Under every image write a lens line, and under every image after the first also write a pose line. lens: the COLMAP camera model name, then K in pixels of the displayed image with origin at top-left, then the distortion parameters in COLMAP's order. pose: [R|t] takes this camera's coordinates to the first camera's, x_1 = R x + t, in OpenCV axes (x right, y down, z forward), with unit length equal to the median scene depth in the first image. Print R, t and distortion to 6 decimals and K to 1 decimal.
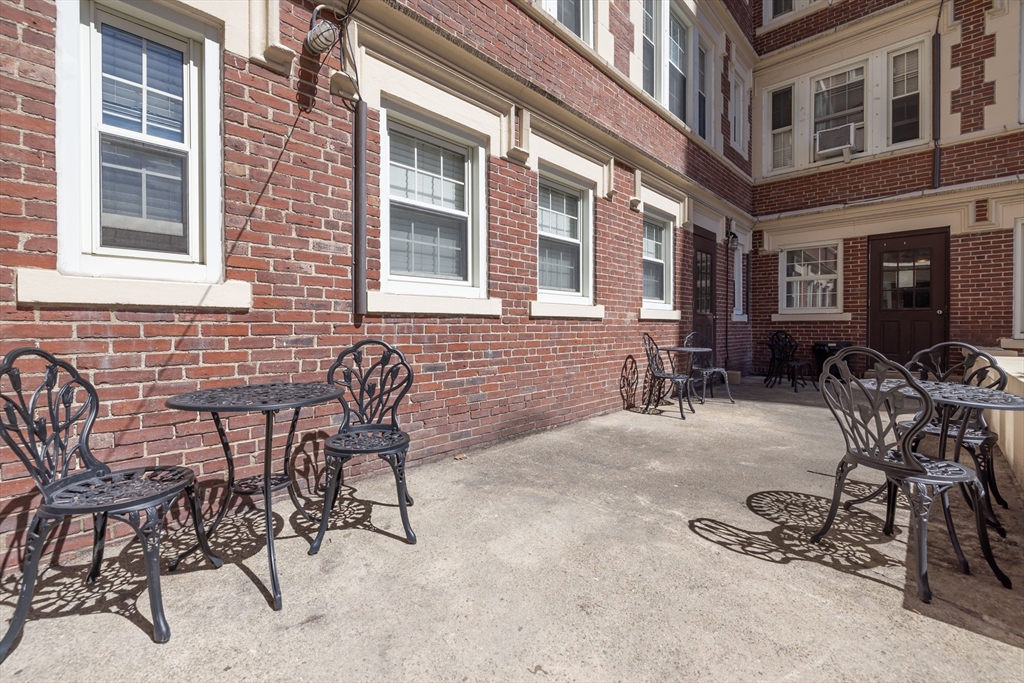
lens RADIAL K [[439.7, 0, 511.0], [0, 439.7, 331.6], [0, 0, 1]] dist [0.000883, 0.000116]
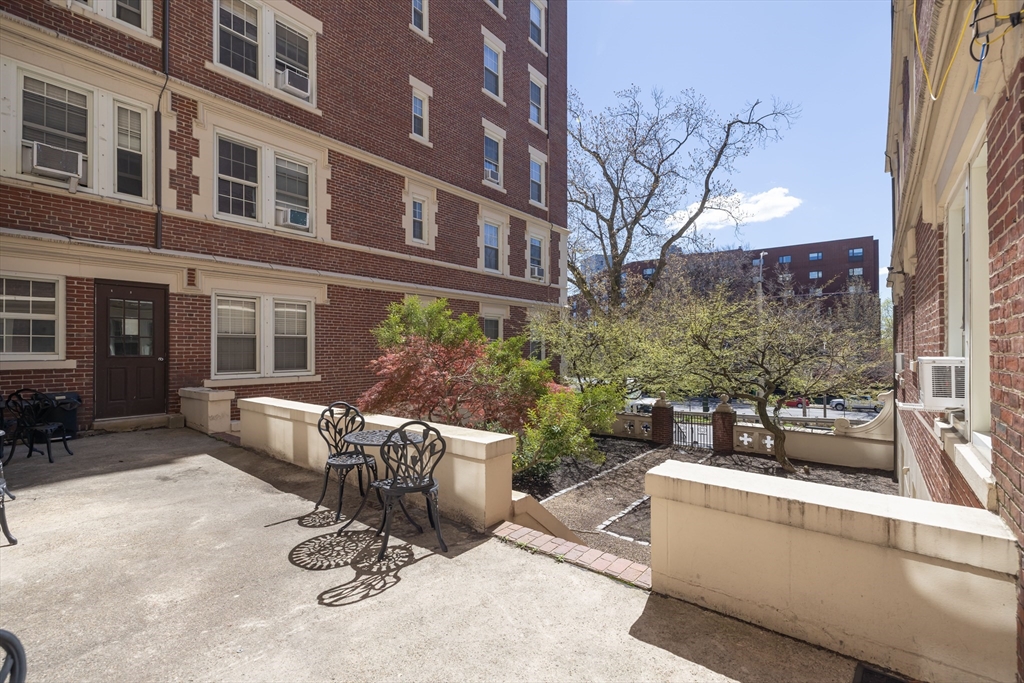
lens RADIAL K [[450.9, 0, 504.9], [0, 450.9, 348.4], [0, 0, 1]] dist [0.000060, -0.000014]
pose [[-0.079468, 0.000065, 0.996837, -0.335286], [0.011790, 0.999930, 0.000875, -0.085619], [-0.996768, 0.011822, -0.079463, 0.295684]]
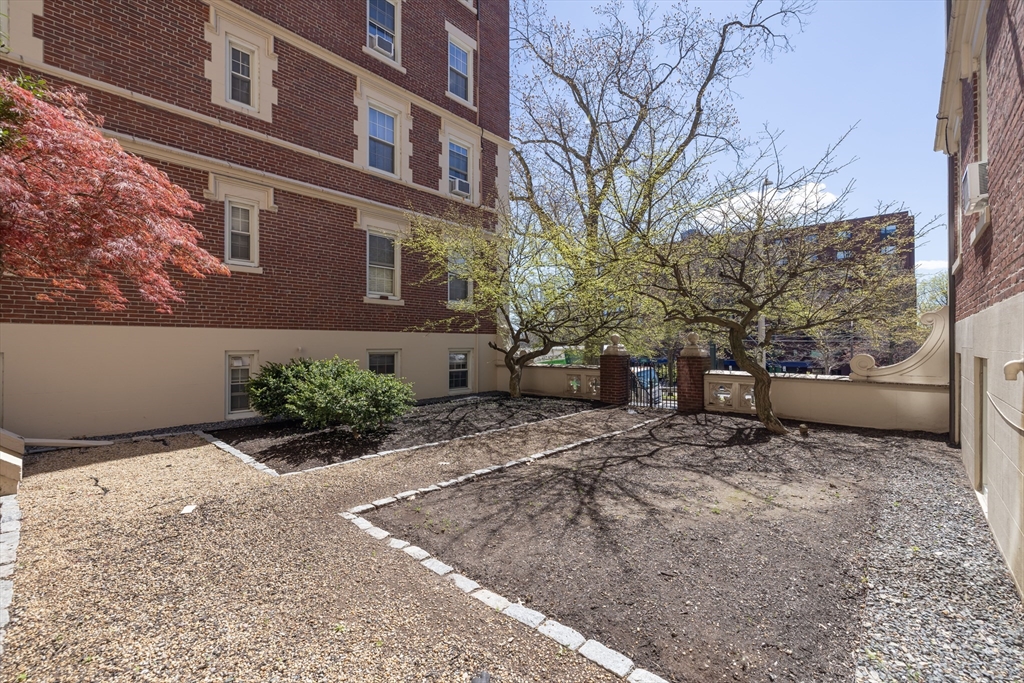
lens RADIAL K [[439.3, 0, 509.5], [0, 439.3, 342.4], [0, 0, 1]] dist [0.000119, 0.000067]
pose [[-0.027994, 0.001985, 0.999606, 0.435940], [0.010850, 0.999940, -0.001682, 0.260229], [-0.999549, 0.010799, -0.028013, -0.423276]]
